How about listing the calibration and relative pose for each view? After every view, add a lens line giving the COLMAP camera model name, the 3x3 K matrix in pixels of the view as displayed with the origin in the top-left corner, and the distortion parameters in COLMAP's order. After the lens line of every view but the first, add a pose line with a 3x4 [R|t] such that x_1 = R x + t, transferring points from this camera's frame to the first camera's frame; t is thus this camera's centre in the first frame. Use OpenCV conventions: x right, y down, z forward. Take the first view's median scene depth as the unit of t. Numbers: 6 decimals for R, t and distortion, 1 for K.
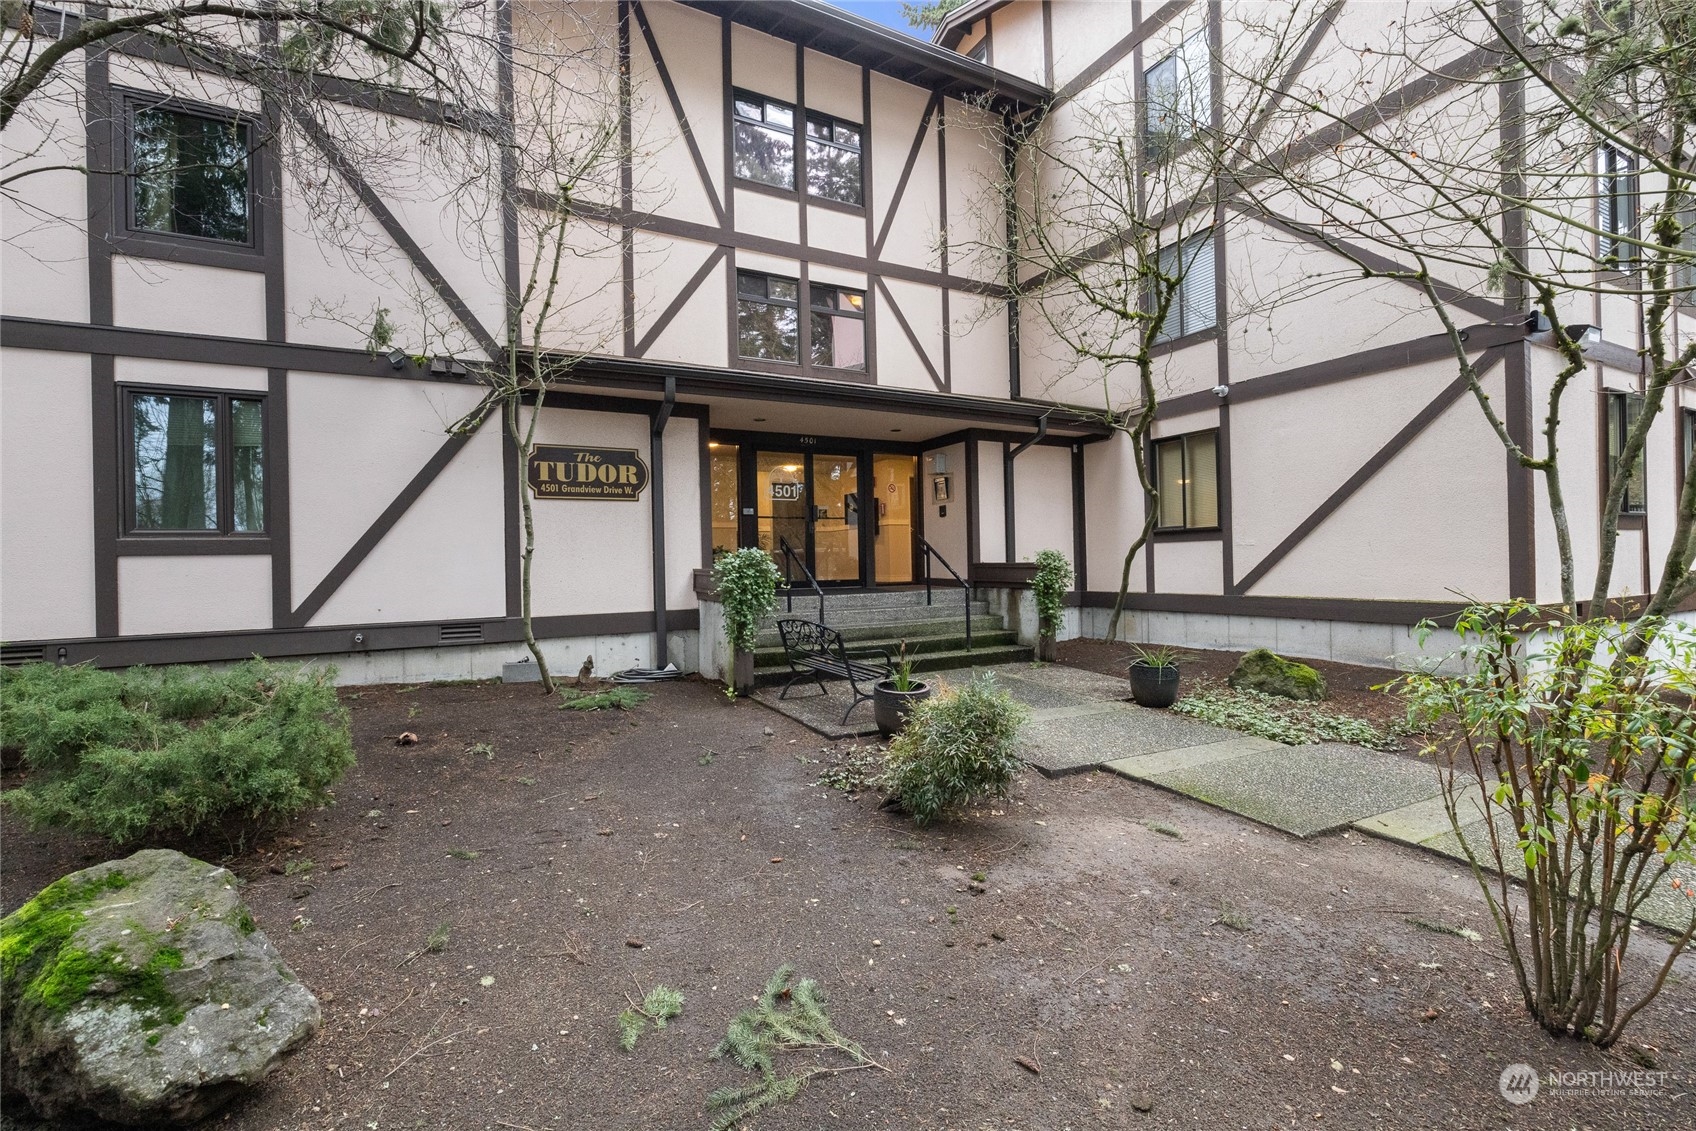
lens RADIAL K [[730.8, 0, 846.2], [0, 730.8, 567.5], [0, 0, 1]] dist [-0.001440, -0.000016]
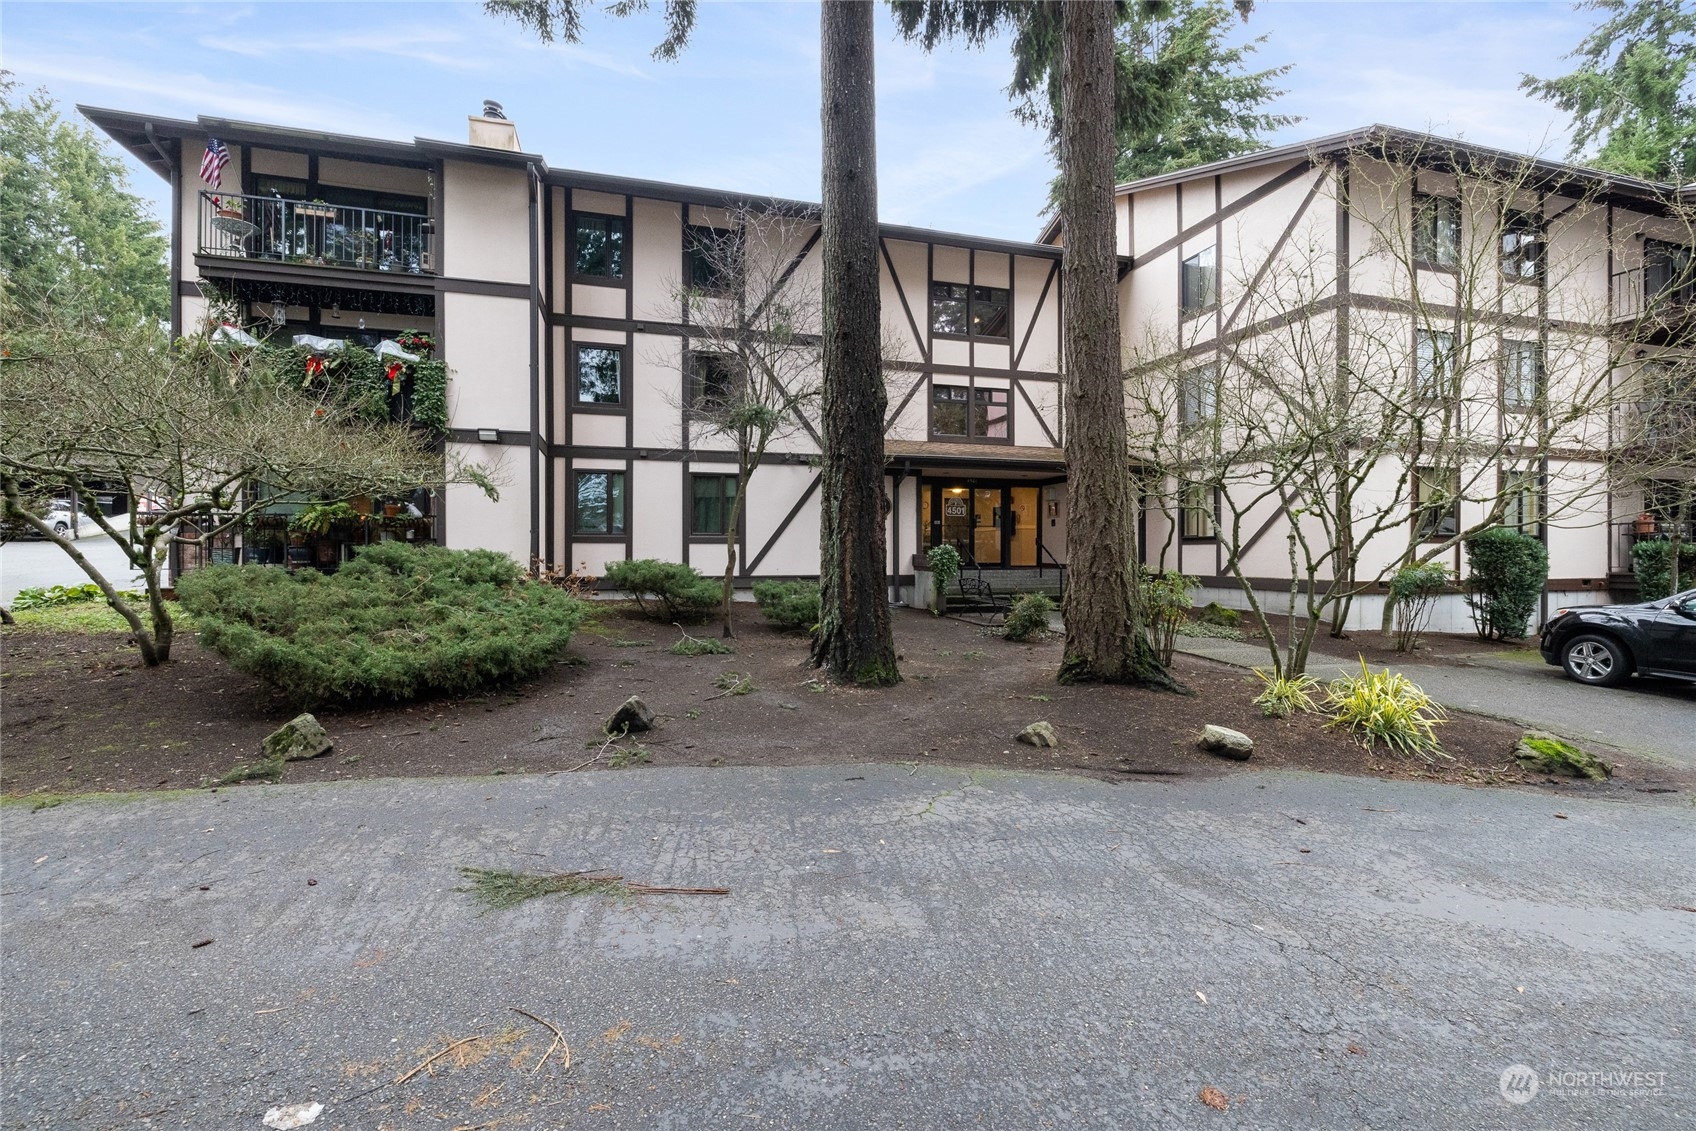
lens RADIAL K [[730.8, 0, 836.9], [0, 730.8, 553.0], [0, 0, 1]] dist [-0.001440, -0.000016]
pose [[0.977530, 0.022324, -0.209612, 0.001555], [-0.022987, 0.999736, -0.000724, 0.003962], [0.209540, 0.005527, 0.977784, -0.767406]]
